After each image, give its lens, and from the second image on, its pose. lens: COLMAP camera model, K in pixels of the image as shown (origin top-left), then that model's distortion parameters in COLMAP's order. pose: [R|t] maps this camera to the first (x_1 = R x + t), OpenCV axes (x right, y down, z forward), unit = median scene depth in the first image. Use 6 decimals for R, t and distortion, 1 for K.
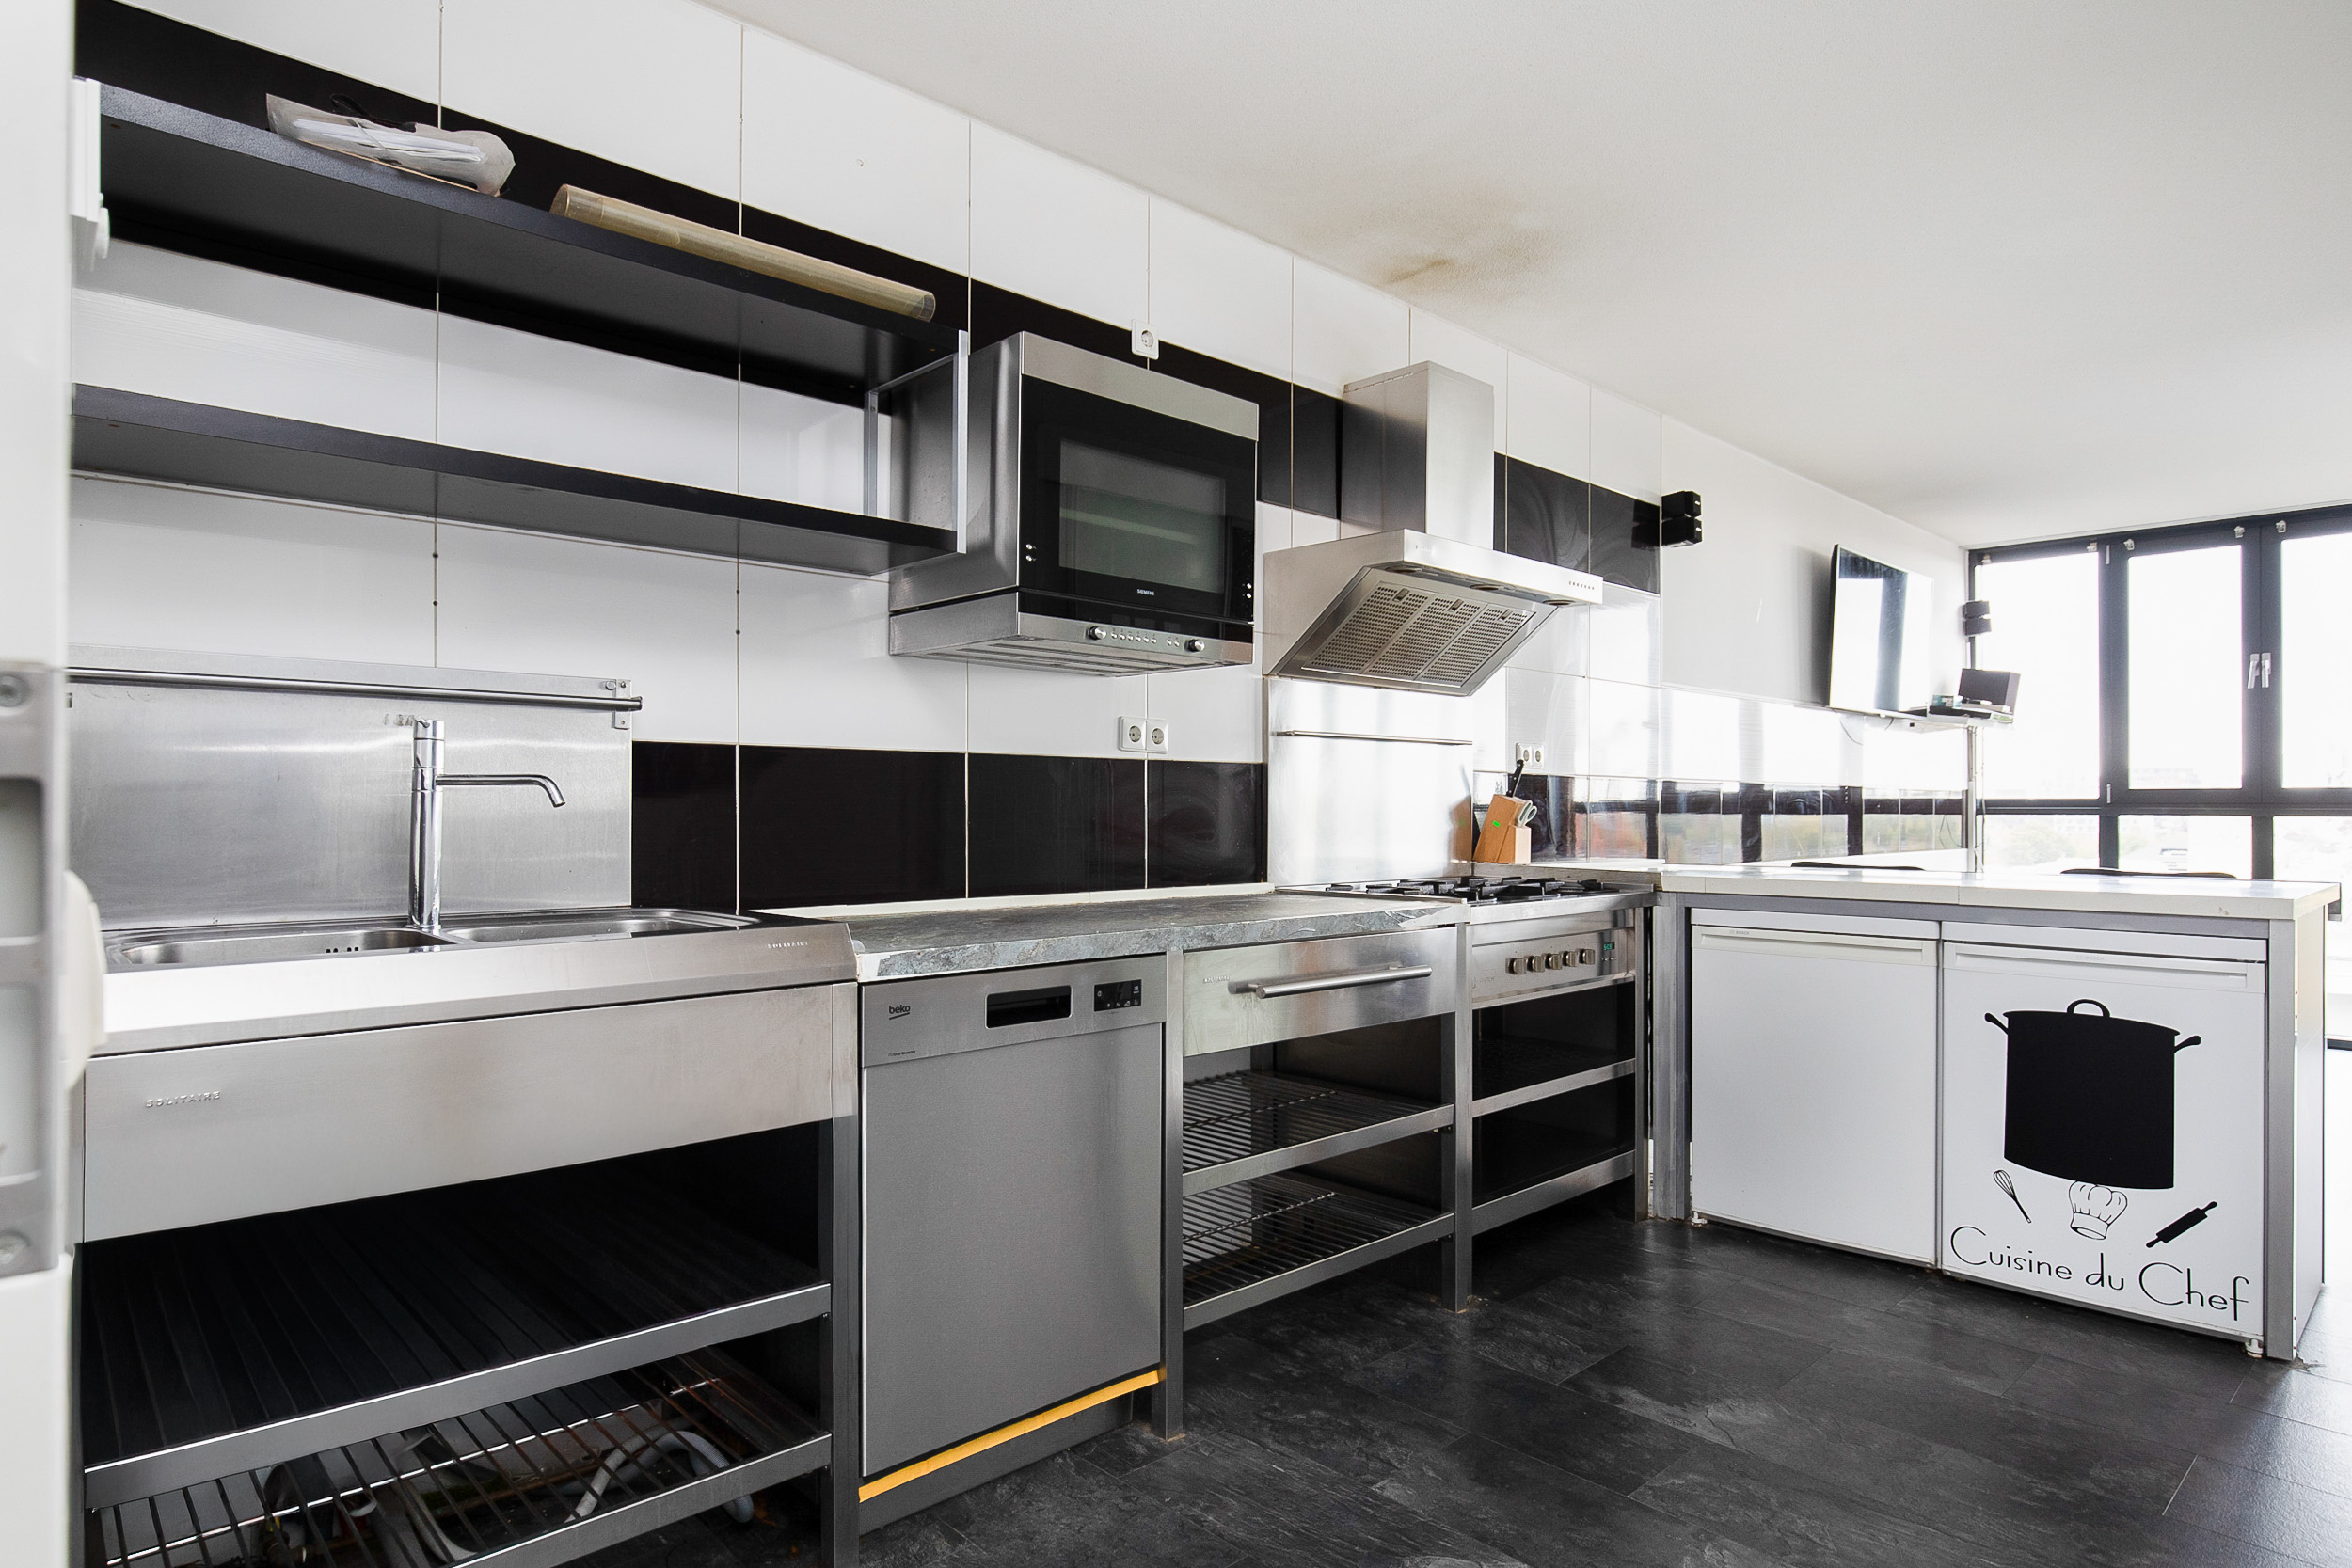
lens RADIAL K [[1324.2, 0, 1172.0], [0, 1324.2, 803.9], [0, 0, 1]] dist [-0.015032, 0.002747]
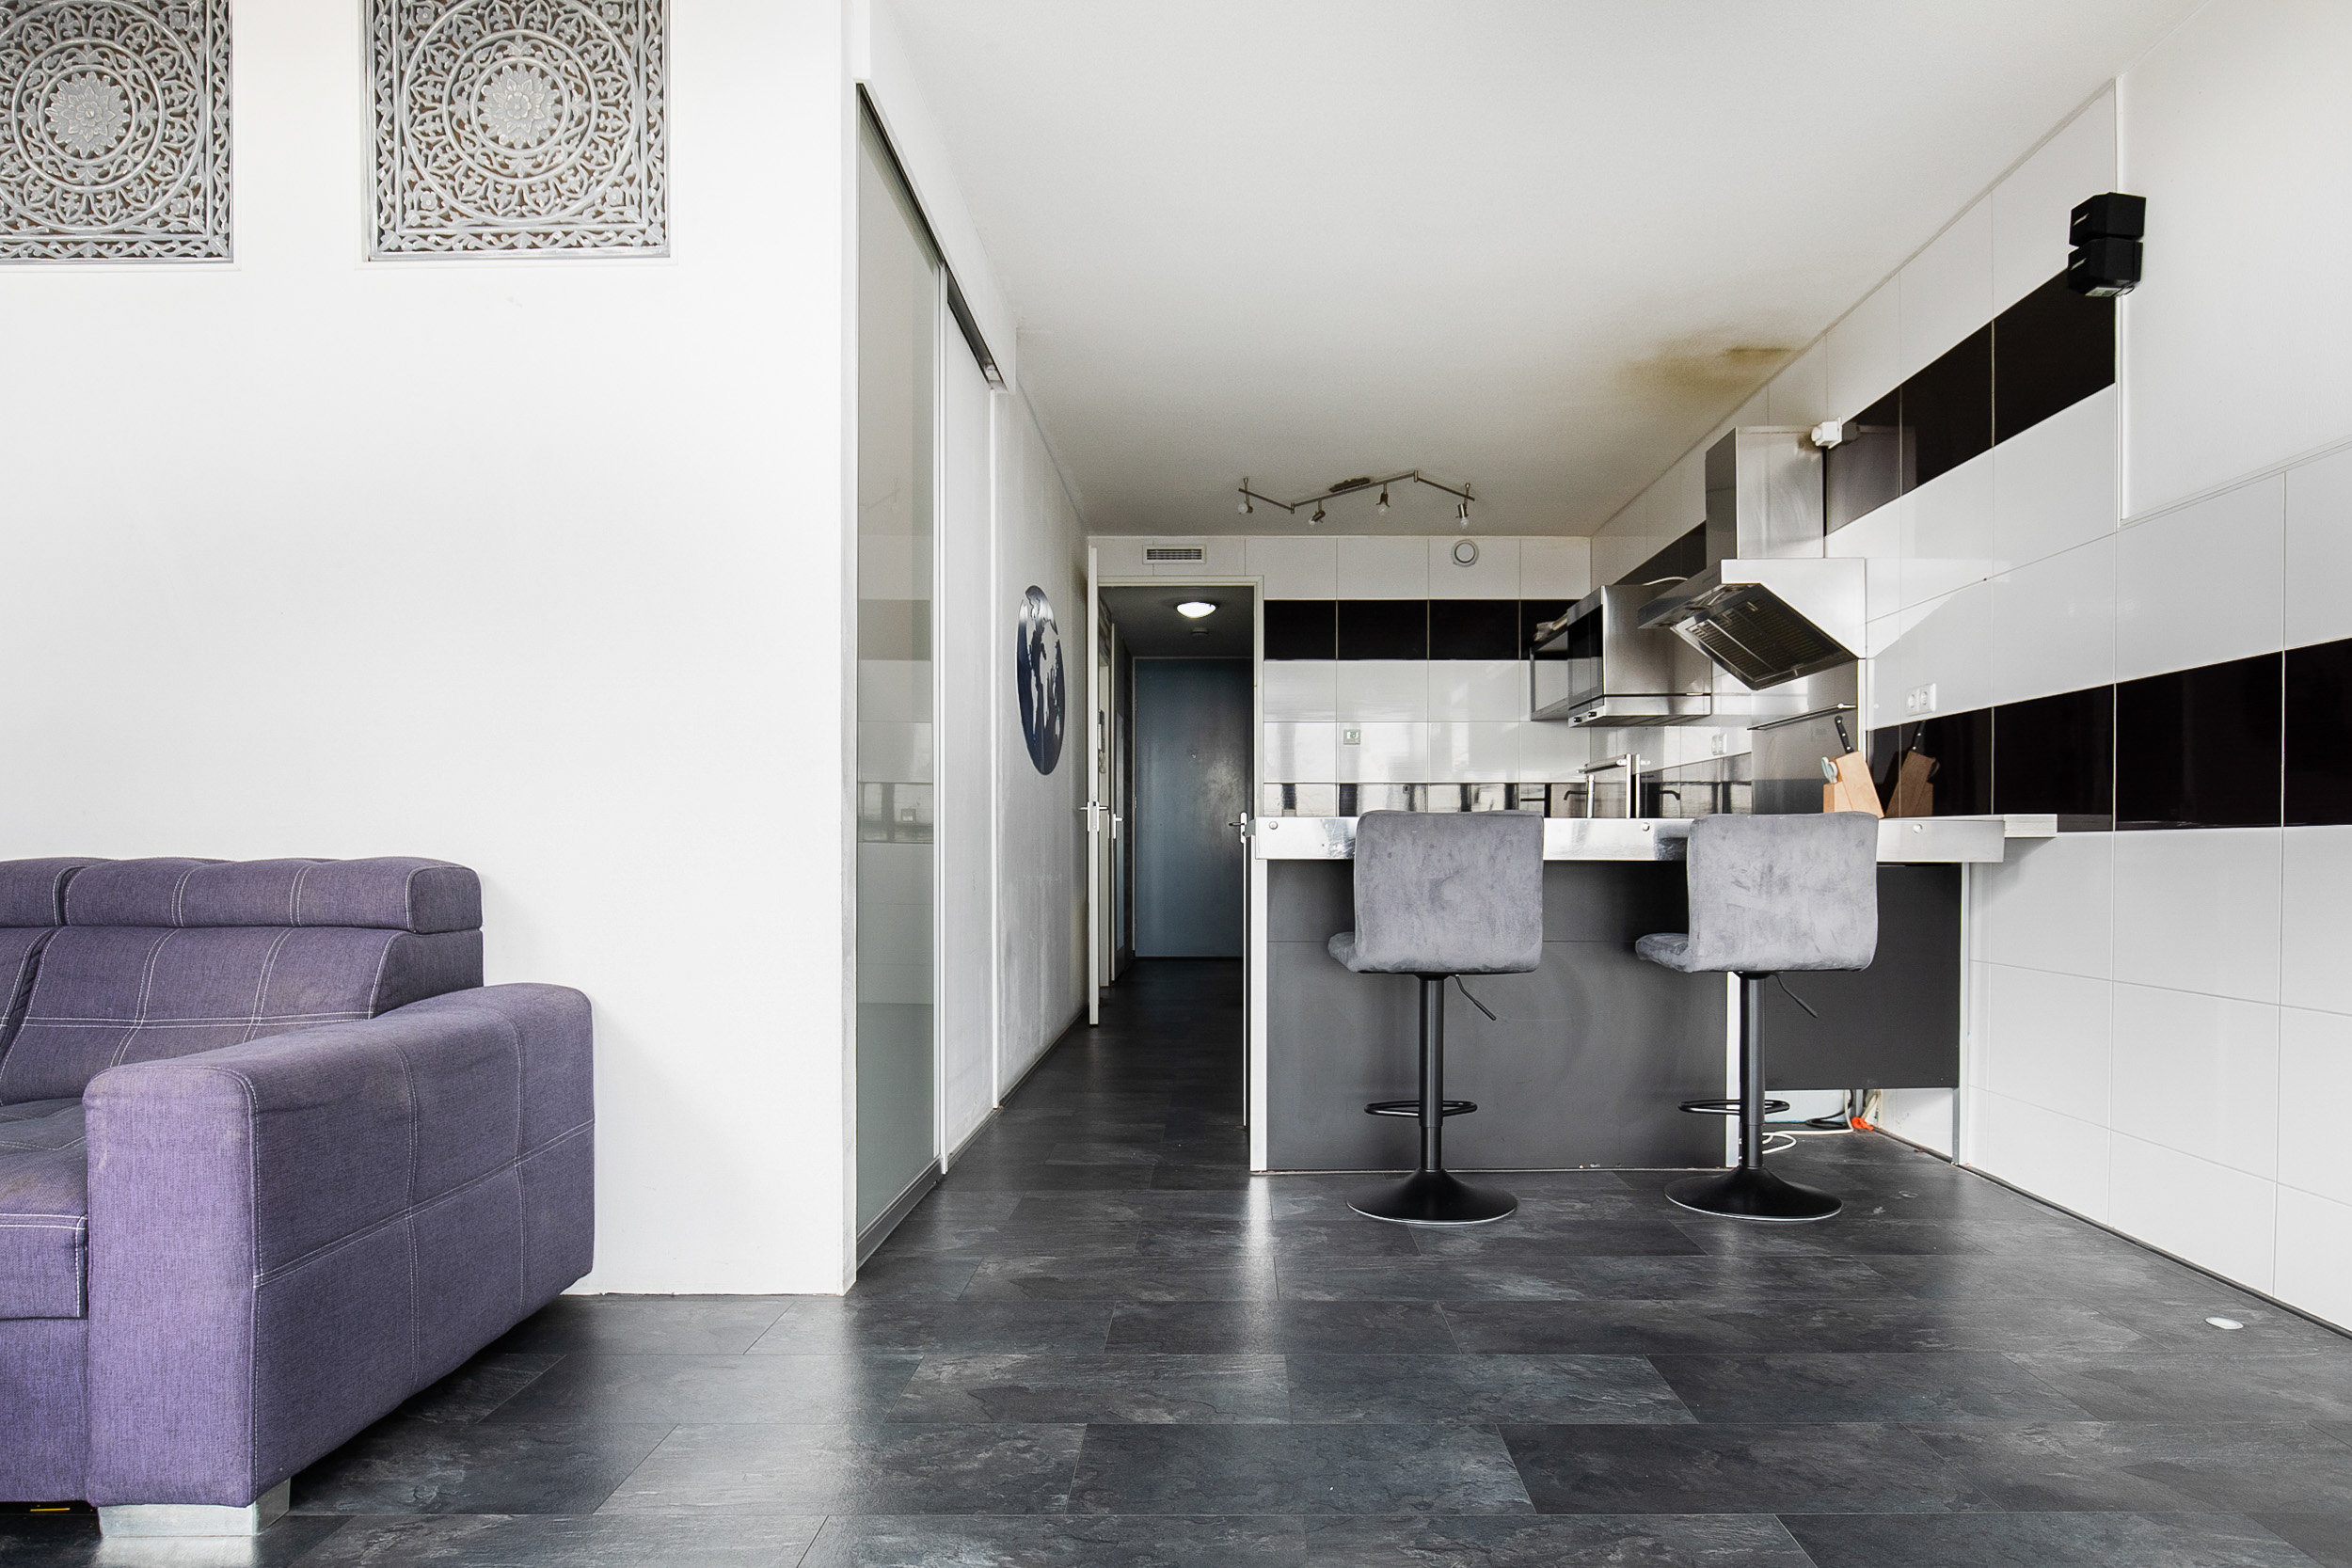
lens RADIAL K [[1378.8, 0, 1227.2], [0, 1378.8, 869.2], [0, 0, 1]] dist [-0.013309, 0.002622]
pose [[-0.685039, 0.006774, -0.728475, 1.758147], [0.000645, 0.999962, 0.008692, 0.096096], [0.728506, 0.005485, -0.685017, 1.799331]]
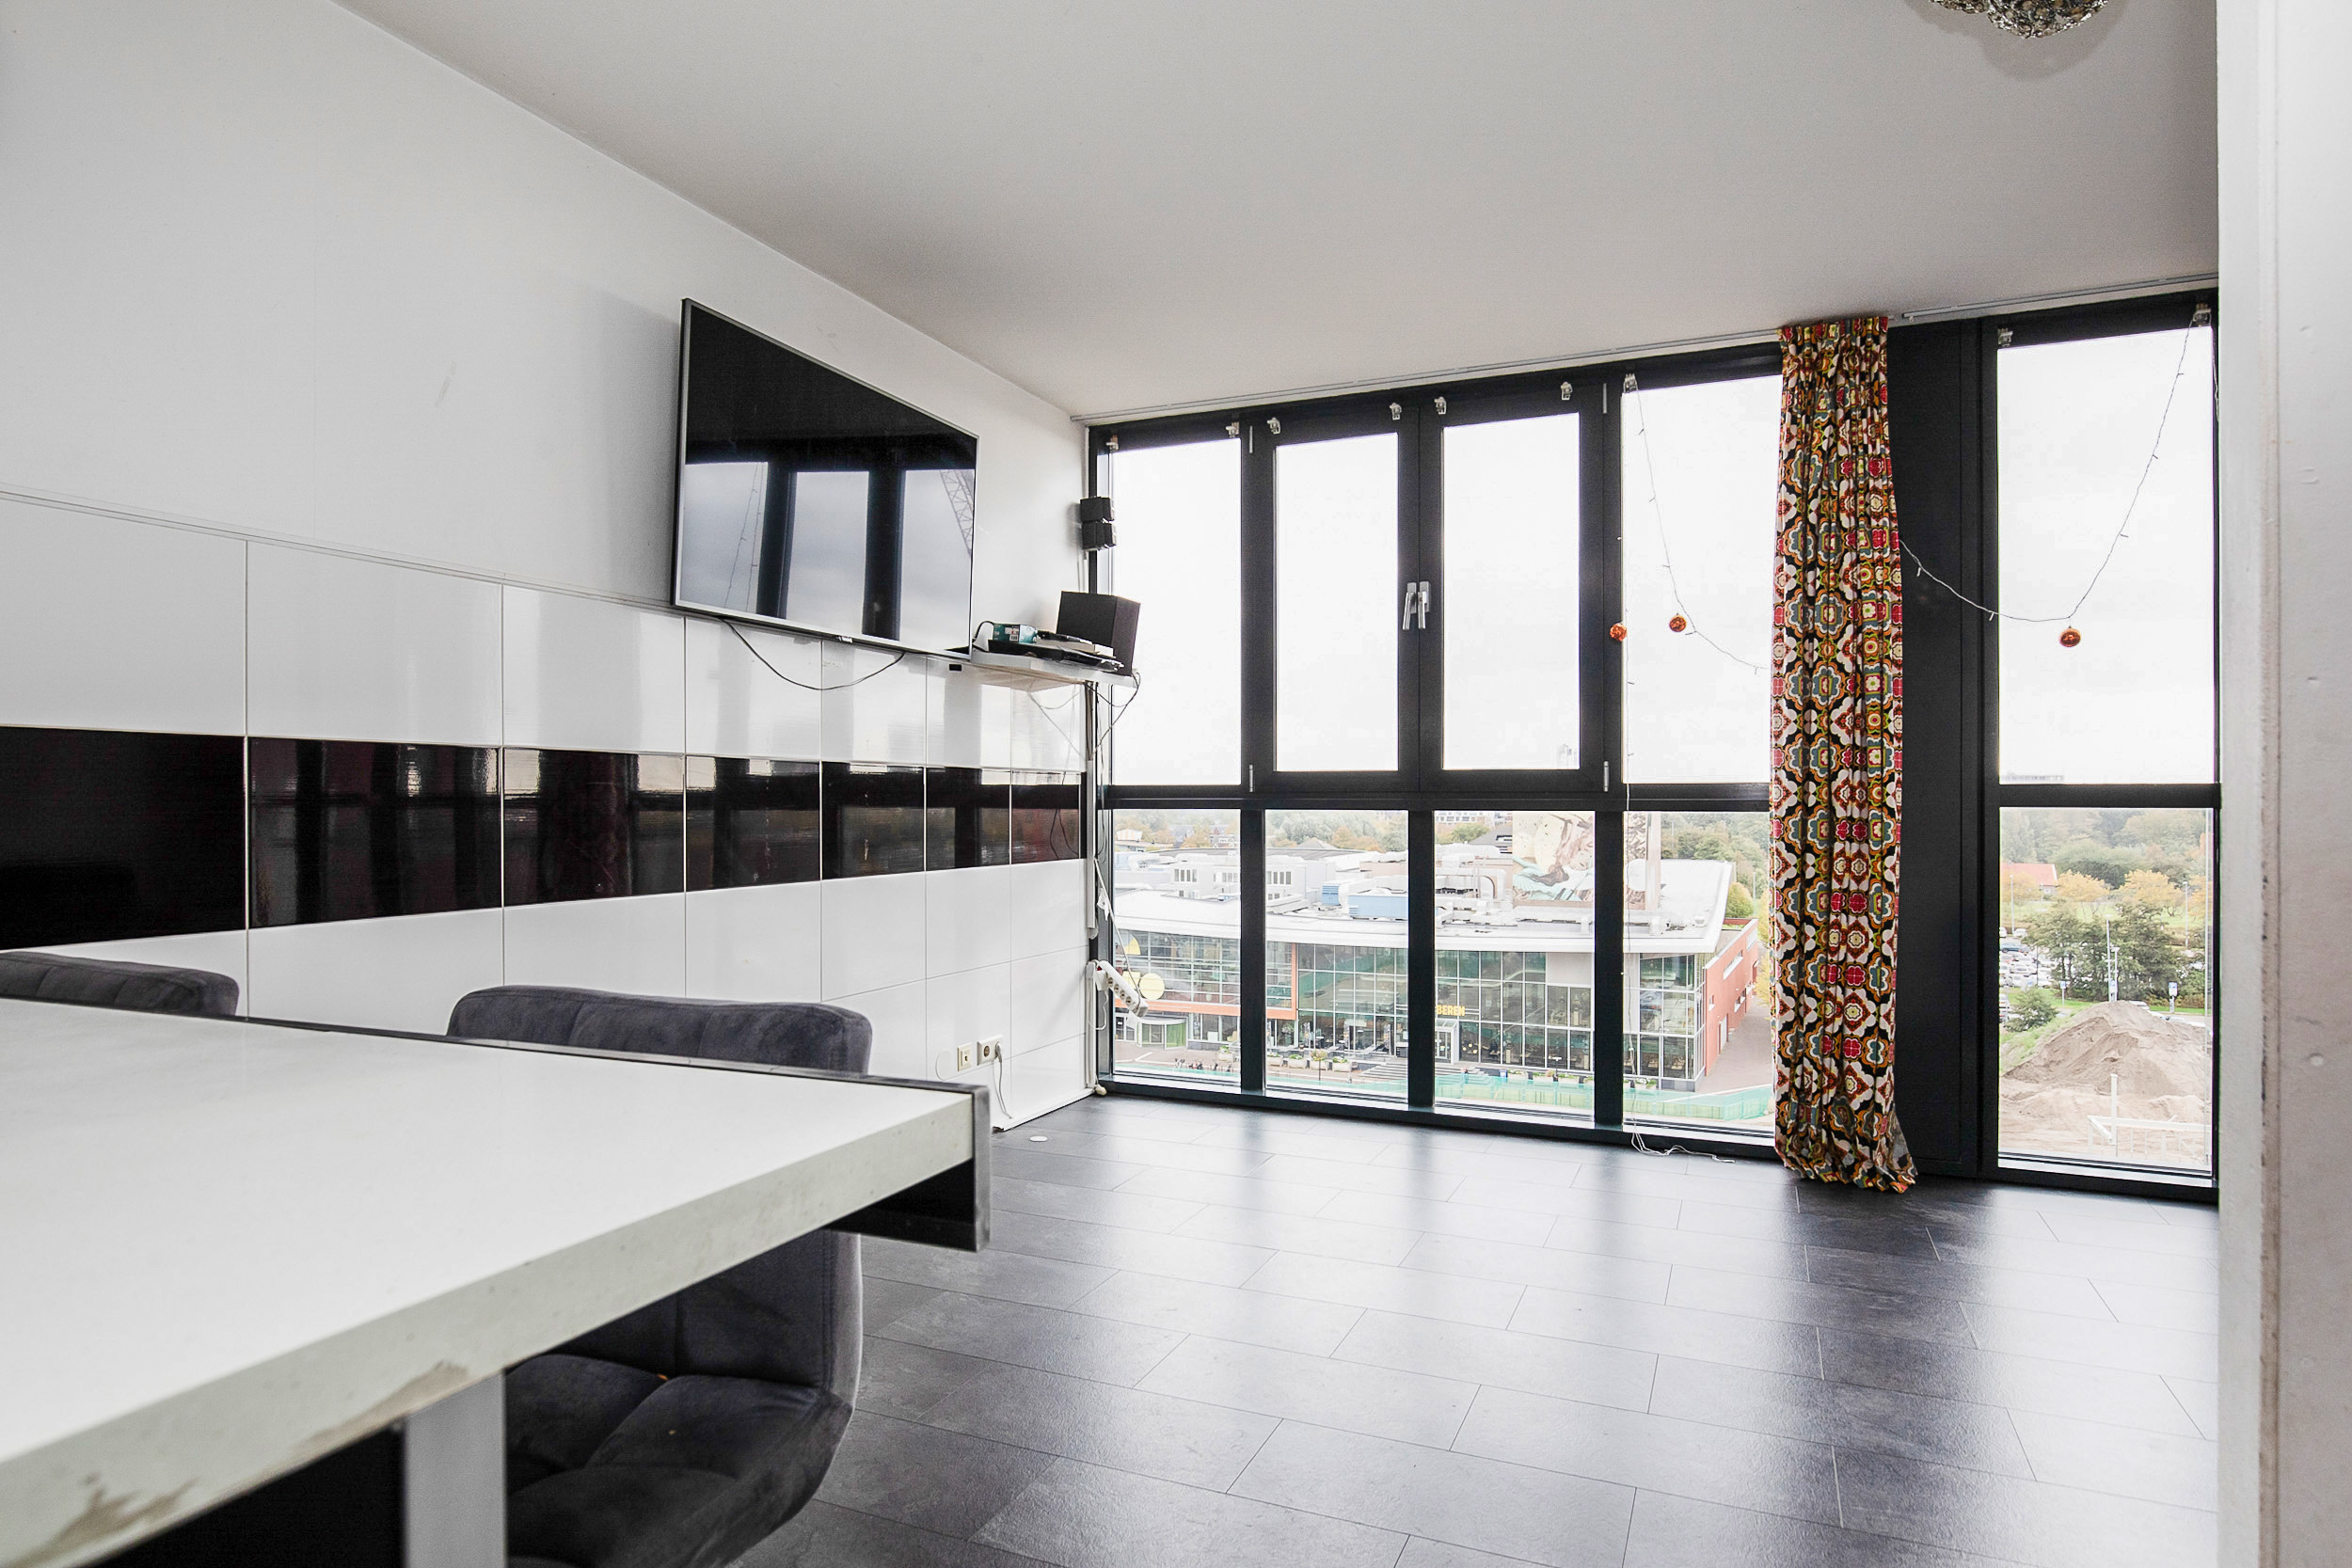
lens RADIAL K [[1324.2, 0, 1172.0], [0, 1324.2, 803.9], [0, 0, 1]] dist [-0.015032, 0.002747]
pose [[0.920282, -0.001416, 0.391253, 0.890254], [-0.000413, 0.999989, 0.004593, 0.005613], [-0.391255, -0.004388, 0.920272, 0.816154]]
